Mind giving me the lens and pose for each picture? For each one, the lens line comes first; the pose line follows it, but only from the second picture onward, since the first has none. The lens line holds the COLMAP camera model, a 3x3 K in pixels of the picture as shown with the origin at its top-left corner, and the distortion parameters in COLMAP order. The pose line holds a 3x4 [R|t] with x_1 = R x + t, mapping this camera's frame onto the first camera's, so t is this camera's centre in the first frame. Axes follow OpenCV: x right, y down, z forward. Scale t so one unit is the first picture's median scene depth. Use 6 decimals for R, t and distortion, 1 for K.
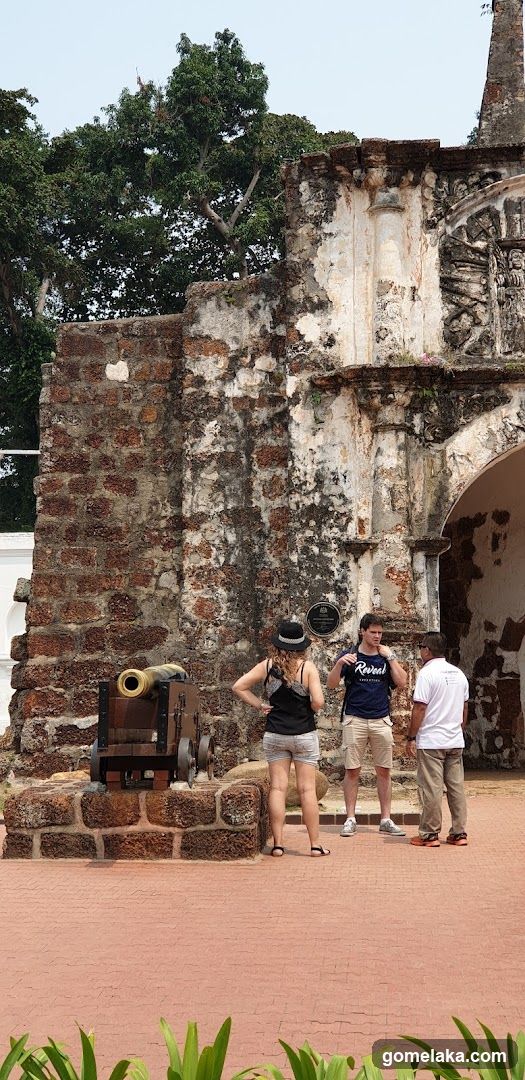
lens RADIAL K [[1630.6, 0, 259.3], [0, 1630.6, 542.6], [0, 0, 1]] dist [0.049456, 0.000000]
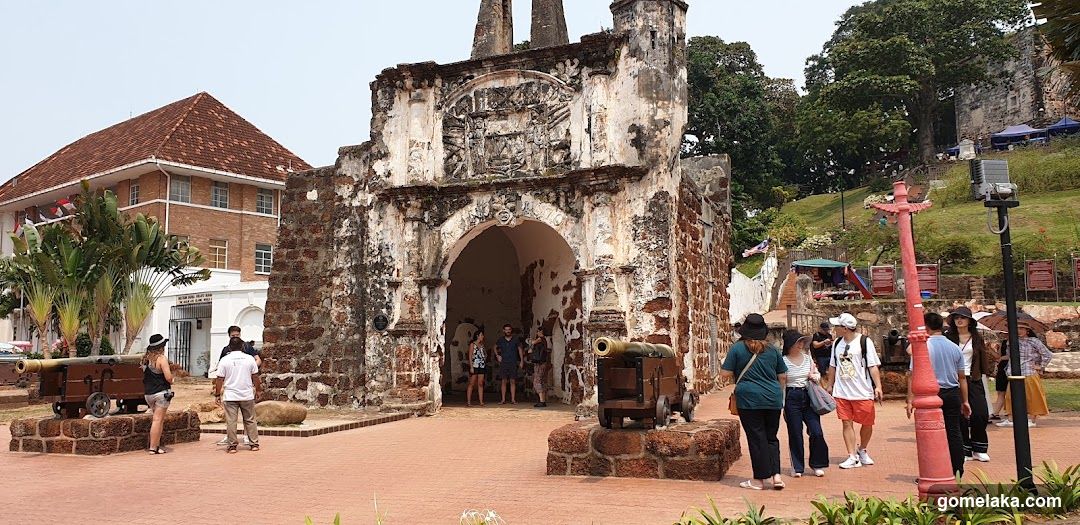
lens RADIAL K [[849.7, 0, 537.9], [0, 849.7, 301.8], [0, 0, 1]] dist [0.042300, -0.020884]
pose [[0.963800, -0.019578, -0.265905, 0.463532], [0.029204, 0.999052, 0.032294, -0.003682], [0.265021, -0.038890, 0.963458, 0.096909]]
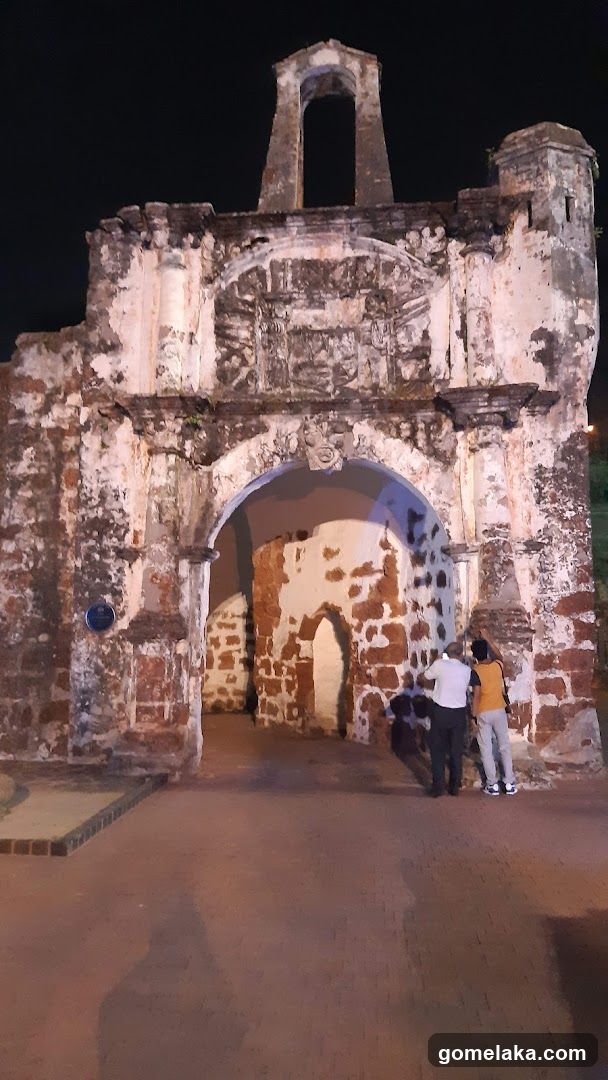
lens RADIAL K [[867.7, 0, 301.8], [0, 867.7, 555.1], [0, 0, 1]] dist [0.003148, -0.017717]
pose [[0.999881, 0.014199, 0.006068, 0.170783], [-0.014160, 0.999880, -0.006338, 0.004949], [-0.006157, 0.006252, 0.999962, 0.379738]]
